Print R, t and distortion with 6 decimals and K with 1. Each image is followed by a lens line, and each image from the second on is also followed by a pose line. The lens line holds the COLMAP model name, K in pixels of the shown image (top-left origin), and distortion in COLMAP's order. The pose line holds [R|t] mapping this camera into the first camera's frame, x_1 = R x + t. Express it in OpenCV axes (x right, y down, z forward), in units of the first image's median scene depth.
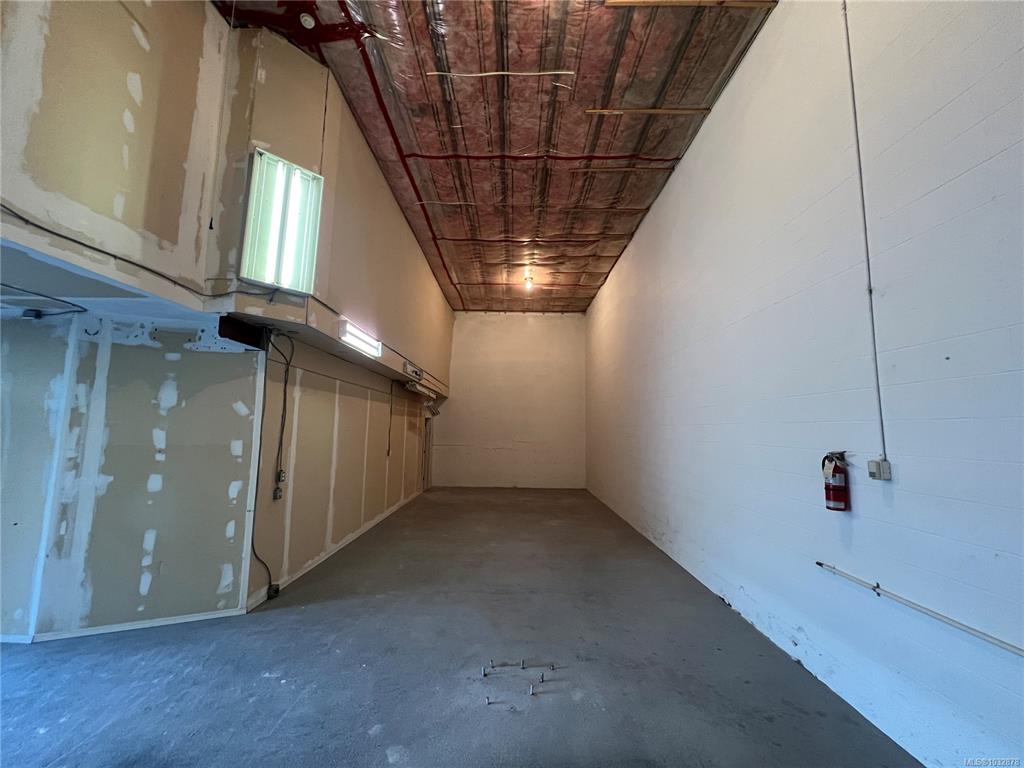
lens RADIAL K [[411.2, 0, 509.9], [0, 411.2, 385.0], [0, 0, 1]] dist [0.003256, 0.000014]
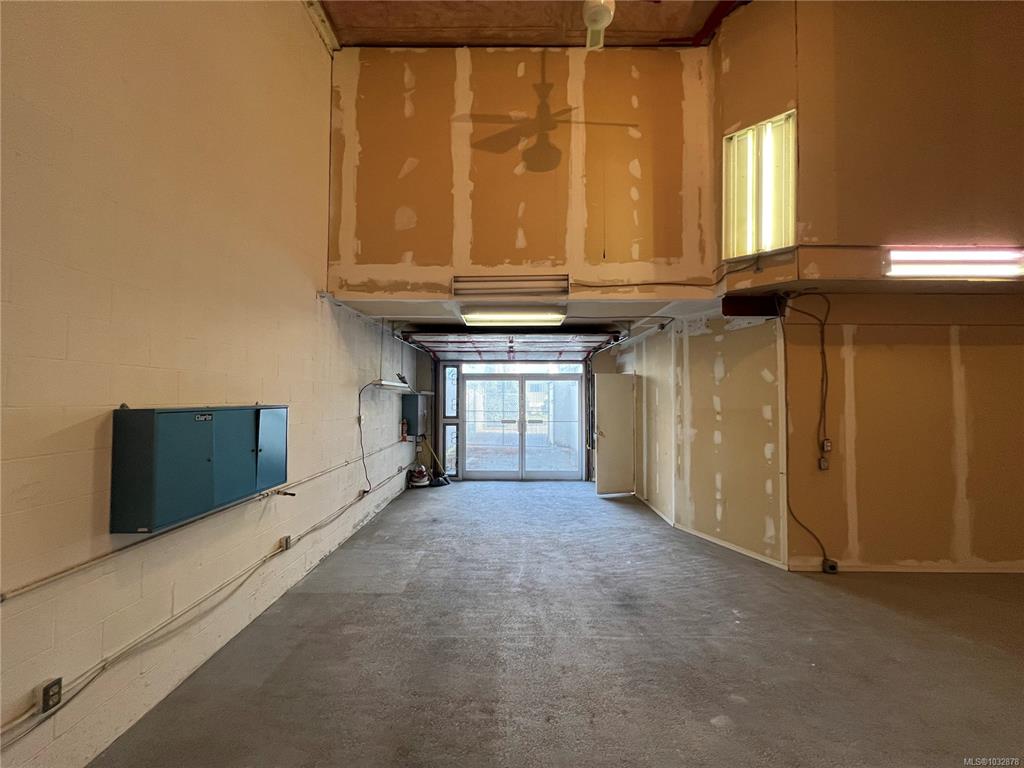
lens RADIAL K [[411.2, 0, 509.9], [0, 411.2, 385.0], [0, 0, 1]] dist [0.003256, 0.000014]
pose [[0.001812, -0.046861, -0.998900, 0.397179], [0.102807, 0.993617, -0.046427, 0.060846], [0.994700, -0.102610, 0.006618, 0.324189]]
